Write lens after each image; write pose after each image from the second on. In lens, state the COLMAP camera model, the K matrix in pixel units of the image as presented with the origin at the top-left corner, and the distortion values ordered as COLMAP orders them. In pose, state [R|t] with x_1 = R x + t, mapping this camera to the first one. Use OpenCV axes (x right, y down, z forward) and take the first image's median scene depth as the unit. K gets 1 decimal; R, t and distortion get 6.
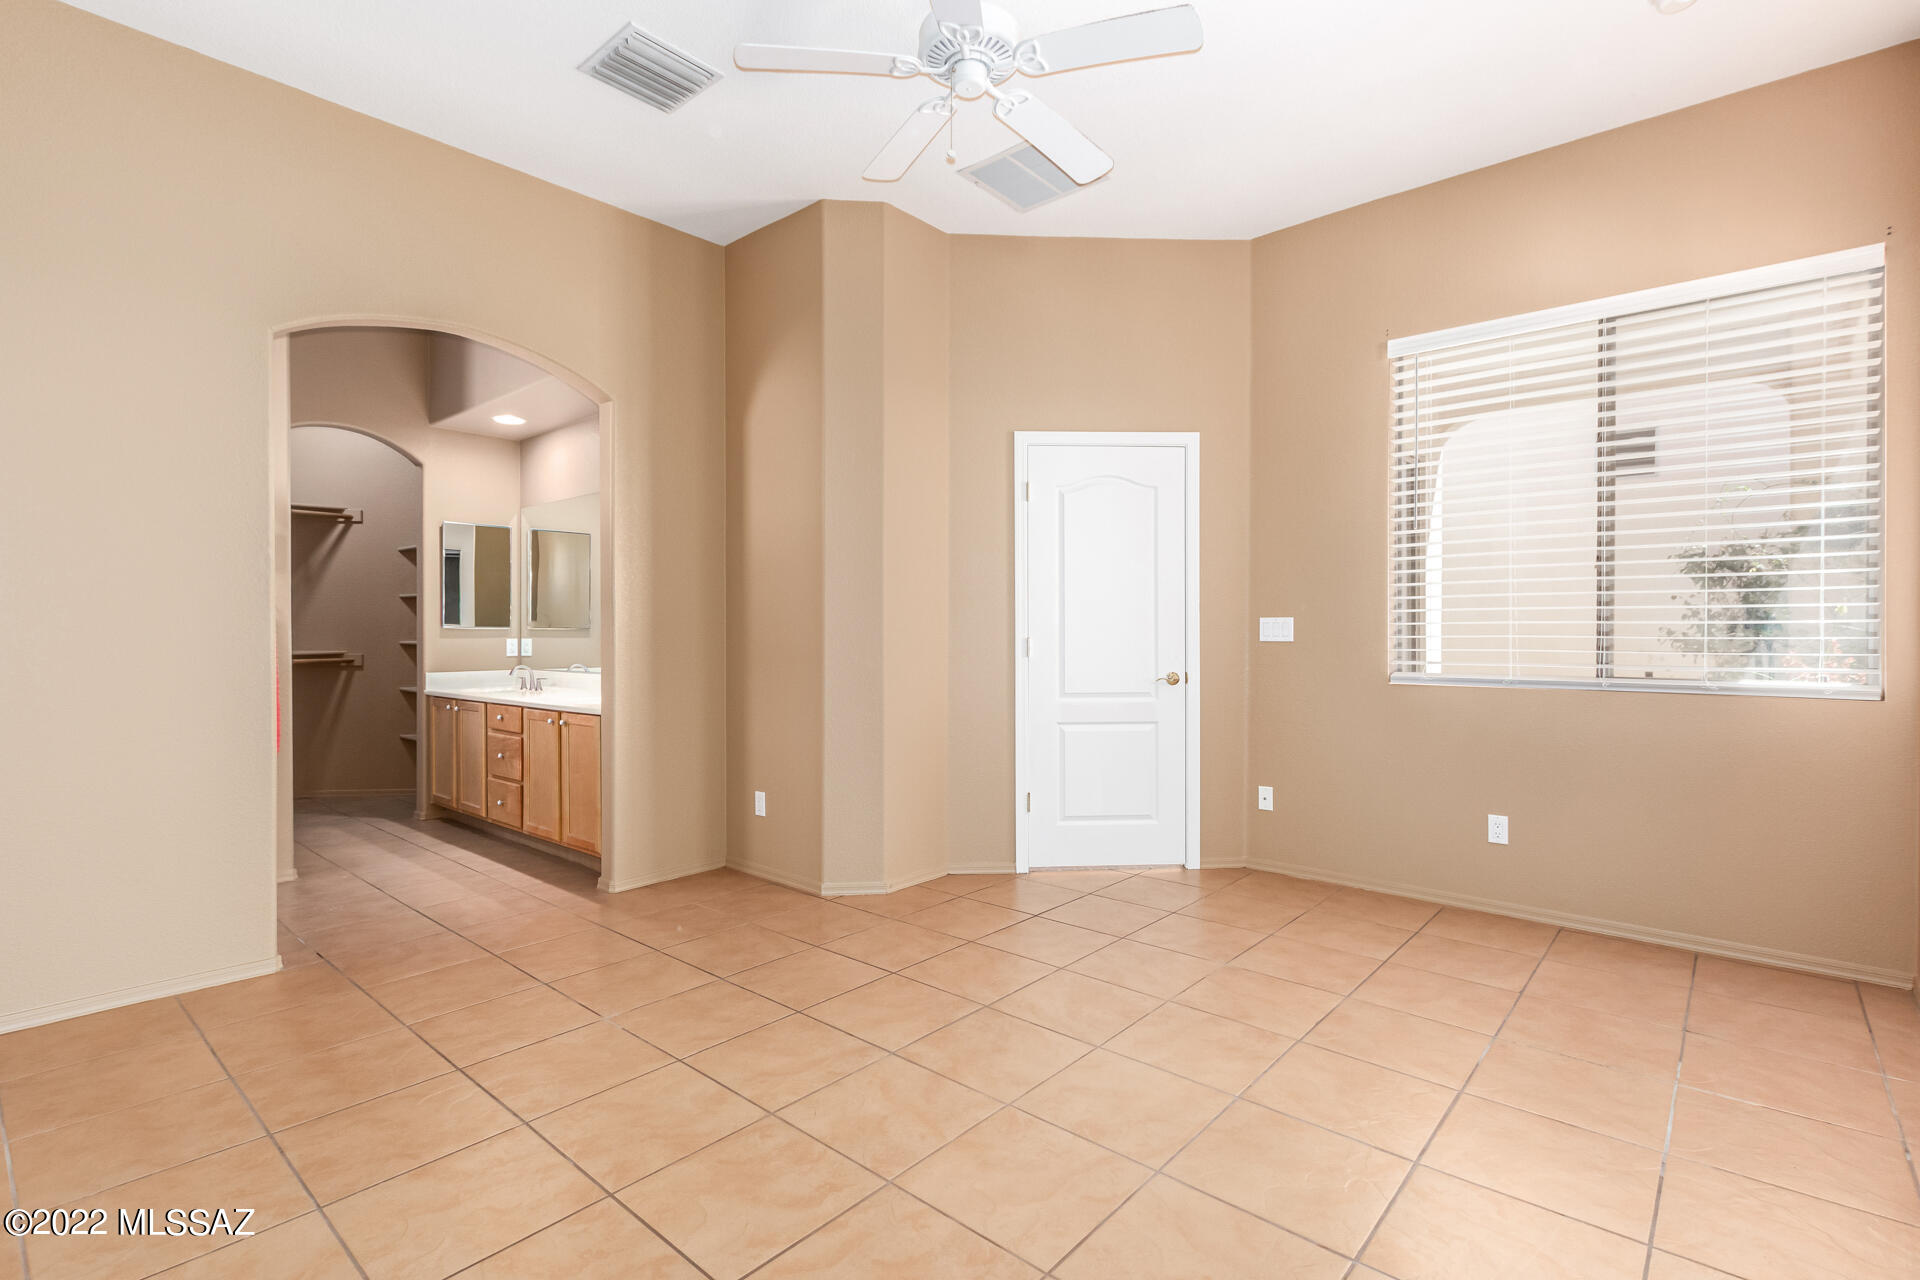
lens RADIAL K [[893.9, 0, 963.7], [0, 893.9, 629.1], [0, 0, 1]] dist [-0.000691, 0.000484]
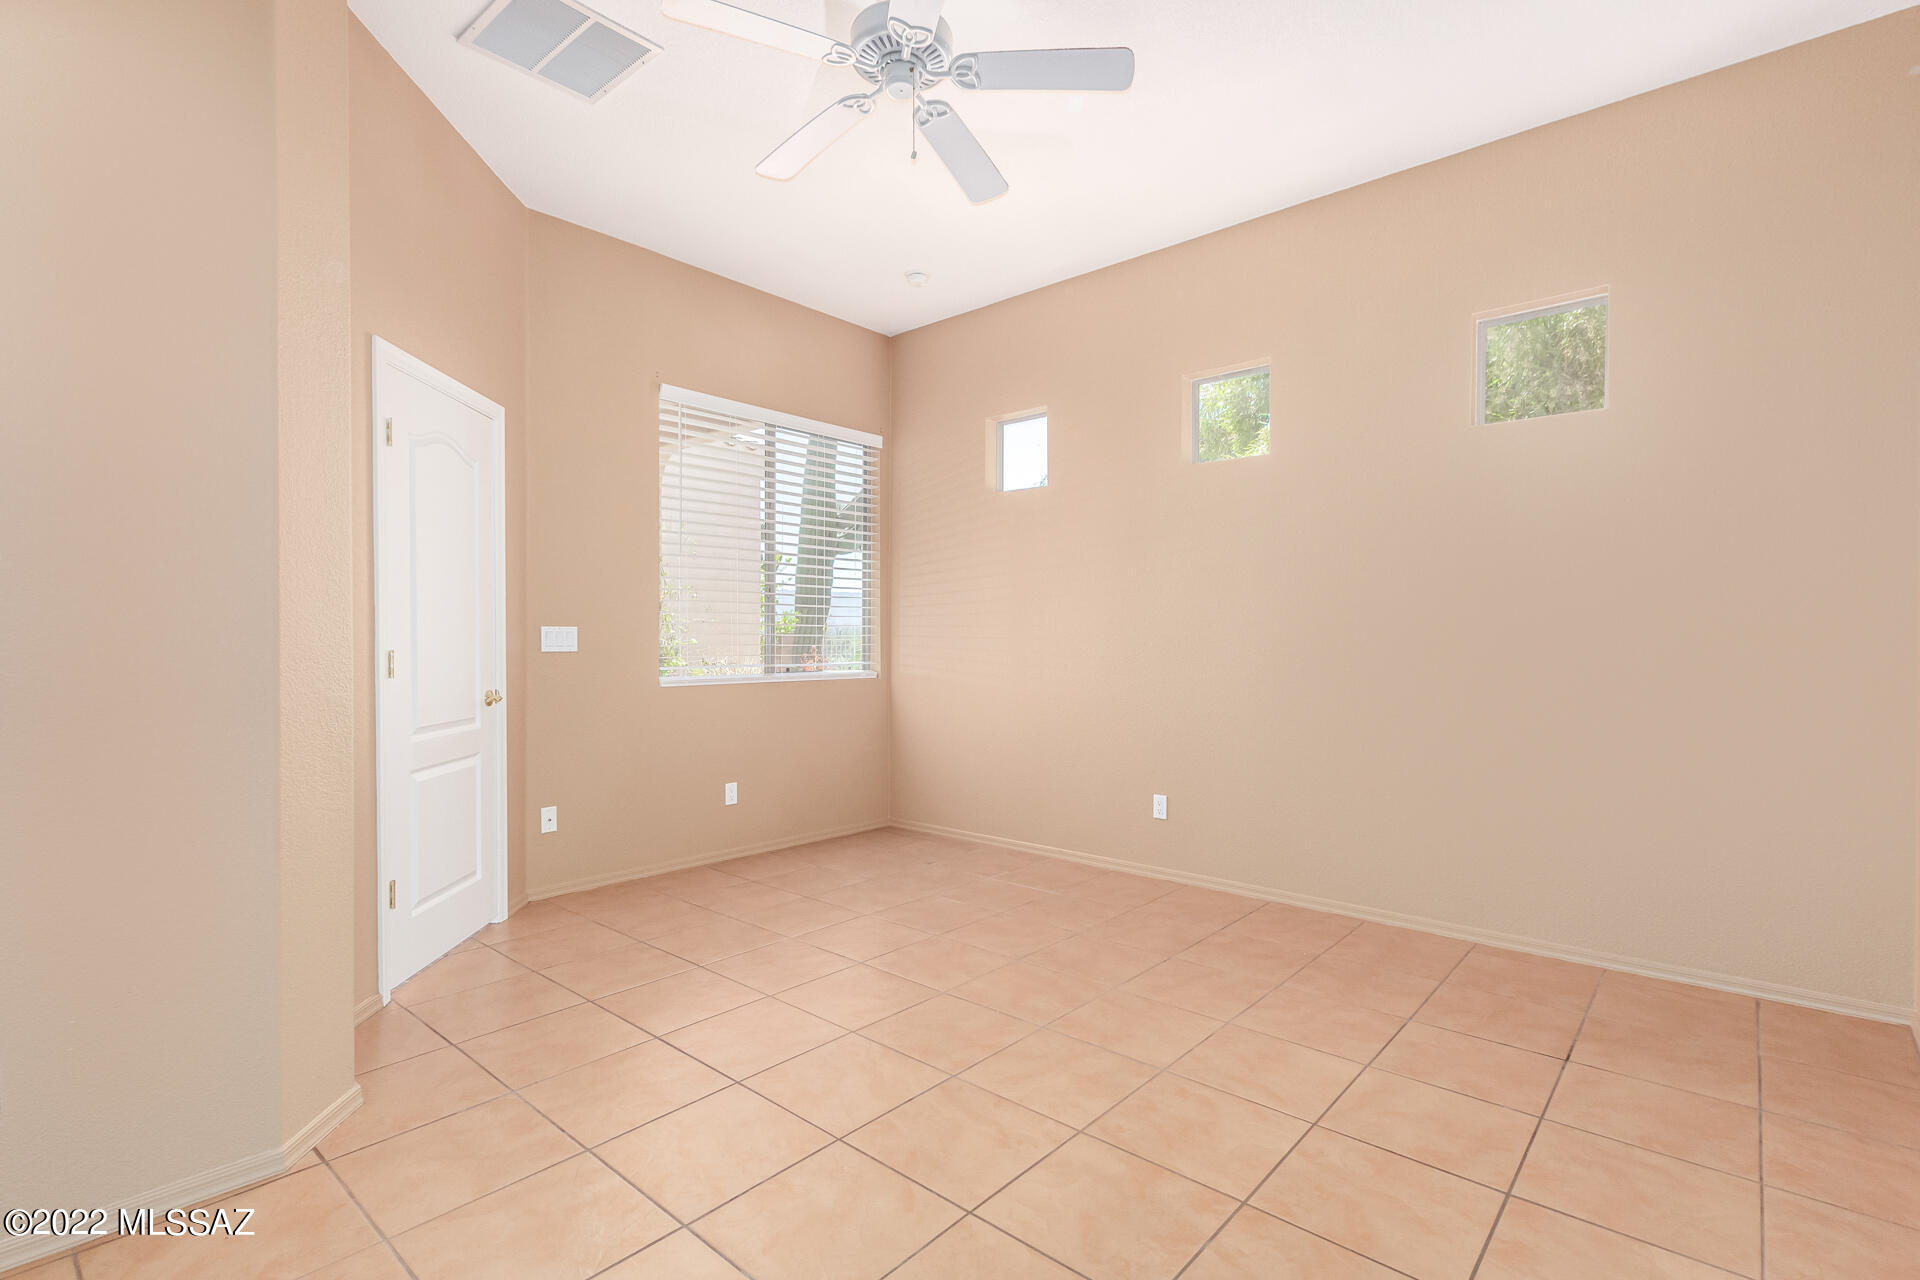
lens RADIAL K [[893.9, 0, 971.4], [0, 893.9, 648.4], [0, 0, 1]] dist [-0.000691, 0.000484]
pose [[-0.008638, -0.009339, 0.999919, -0.799504], [-0.005188, 0.999943, 0.009294, -0.000955], [-0.999949, -0.005107, -0.008686, 0.755895]]
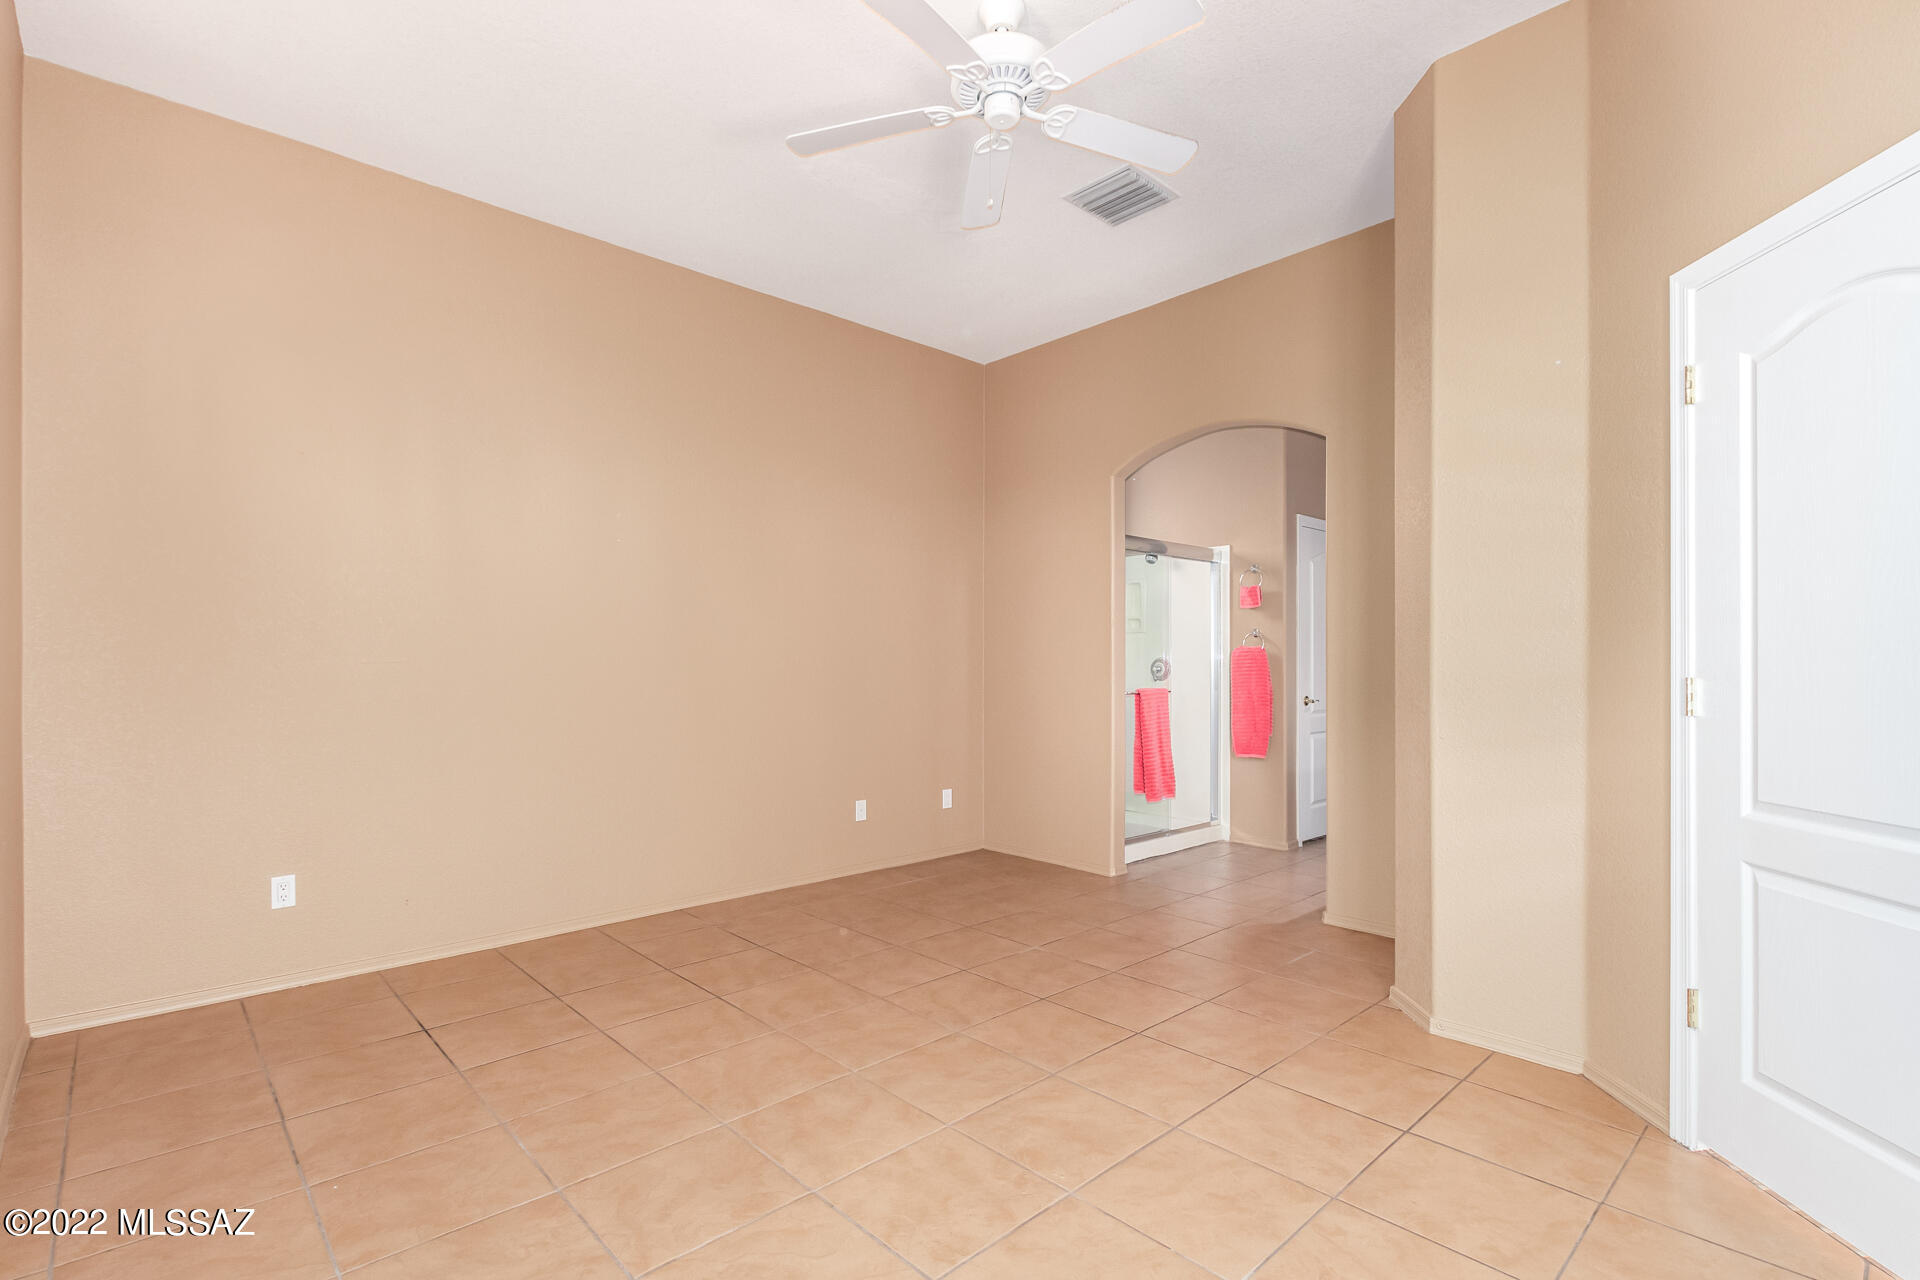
lens RADIAL K [[893.9, 0, 954.0], [0, 893.9, 653.2], [0, 0, 1]] dist [-0.000691, 0.000484]
pose [[-0.106108, -0.011471, -0.994288, 0.808150], [-0.000152, 0.999934, -0.011520, 0.002288], [0.994355, -0.001071, -0.106103, 0.848964]]
